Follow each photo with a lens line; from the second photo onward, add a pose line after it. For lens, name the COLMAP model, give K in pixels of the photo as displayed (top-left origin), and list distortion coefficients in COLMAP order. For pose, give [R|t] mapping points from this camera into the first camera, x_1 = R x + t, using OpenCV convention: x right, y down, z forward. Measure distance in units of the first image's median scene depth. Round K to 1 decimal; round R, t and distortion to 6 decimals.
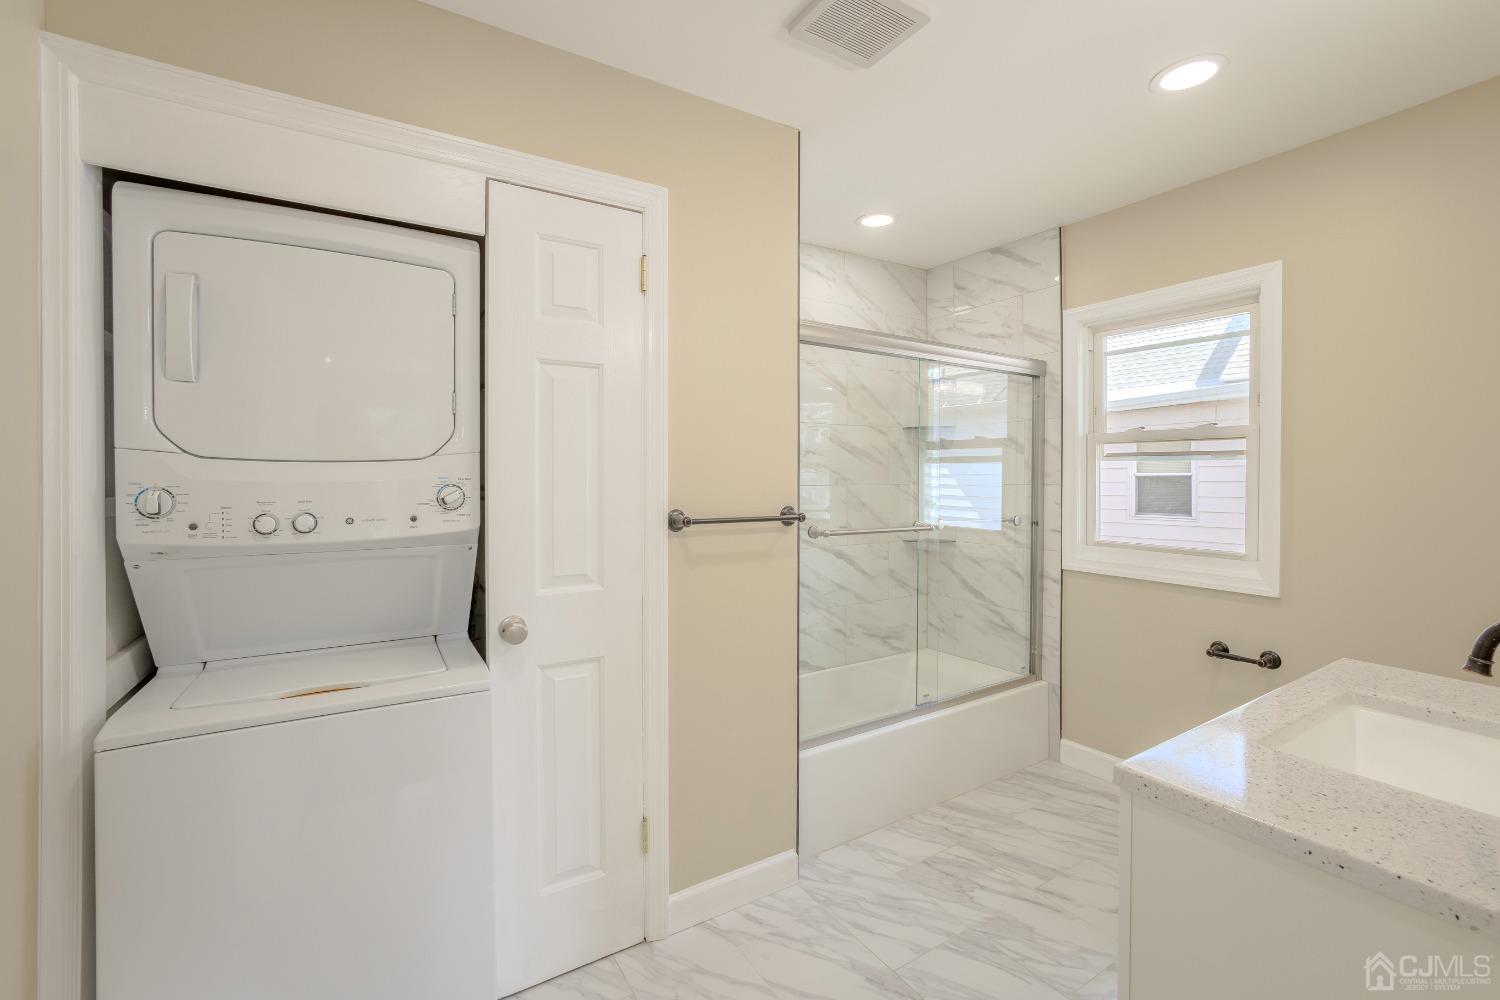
lens RADIAL K [[652.3, 0, 753.2], [0, 652.3, 486.2], [0, 0, 1]] dist [0.001742, 0.000783]
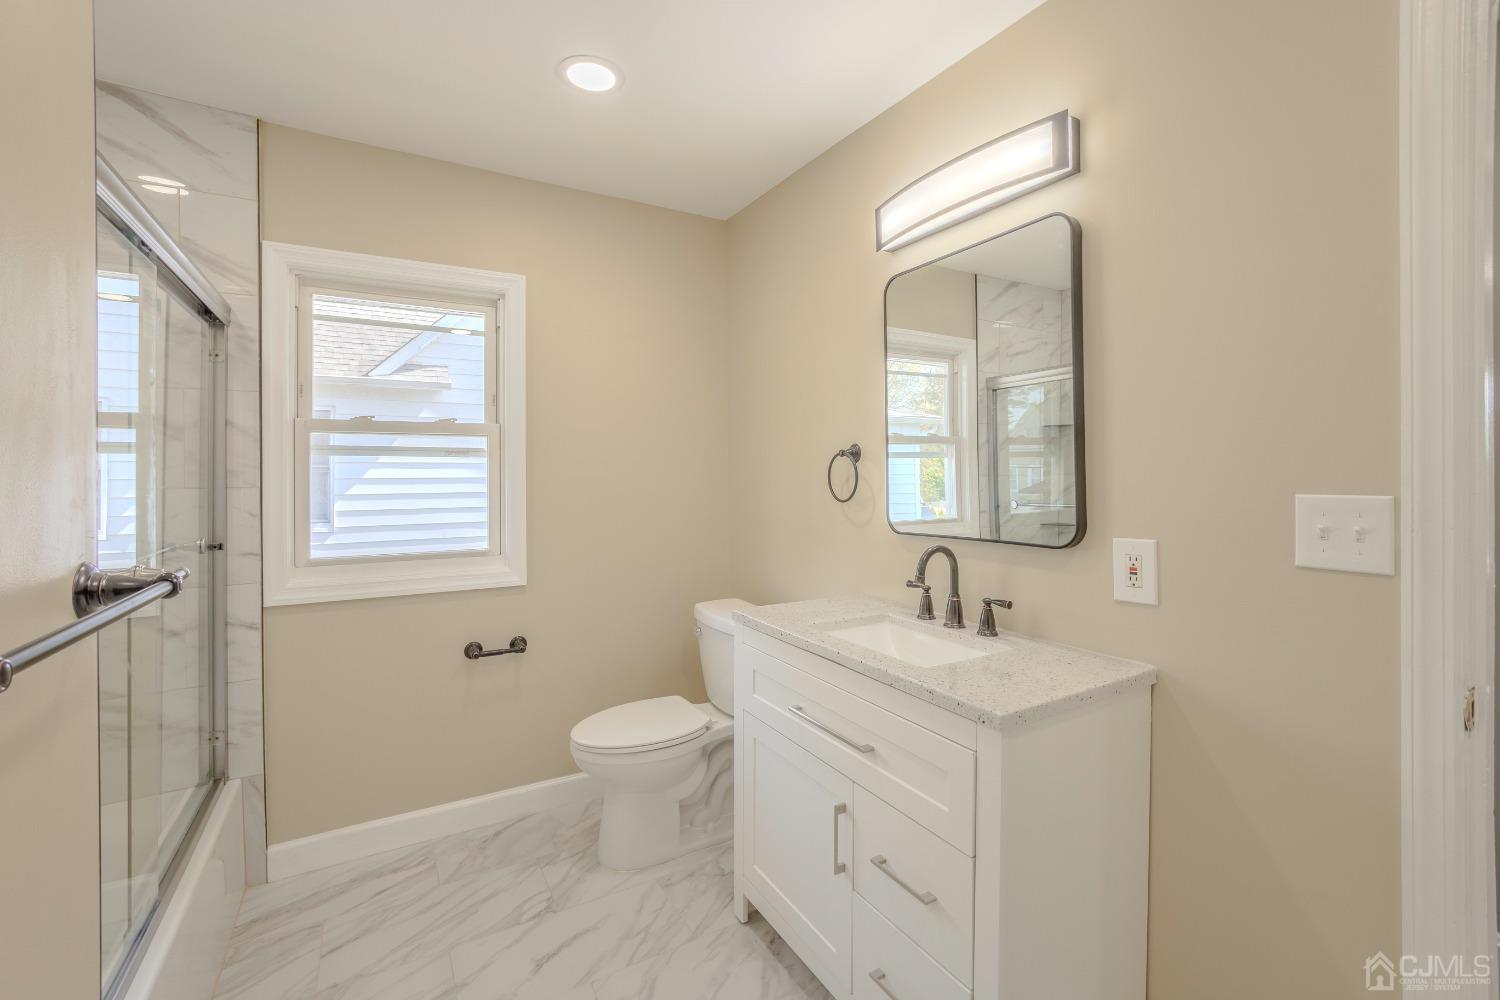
lens RADIAL K [[652.3, 0, 748.4], [0, 652.3, 478.8], [0, 0, 1]] dist [0.001742, 0.000783]
pose [[0.047472, -0.012174, 0.998798, -0.206016], [0.020316, 0.999731, 0.011219, -0.009058], [-0.998666, 0.019759, 0.047707, 0.447767]]
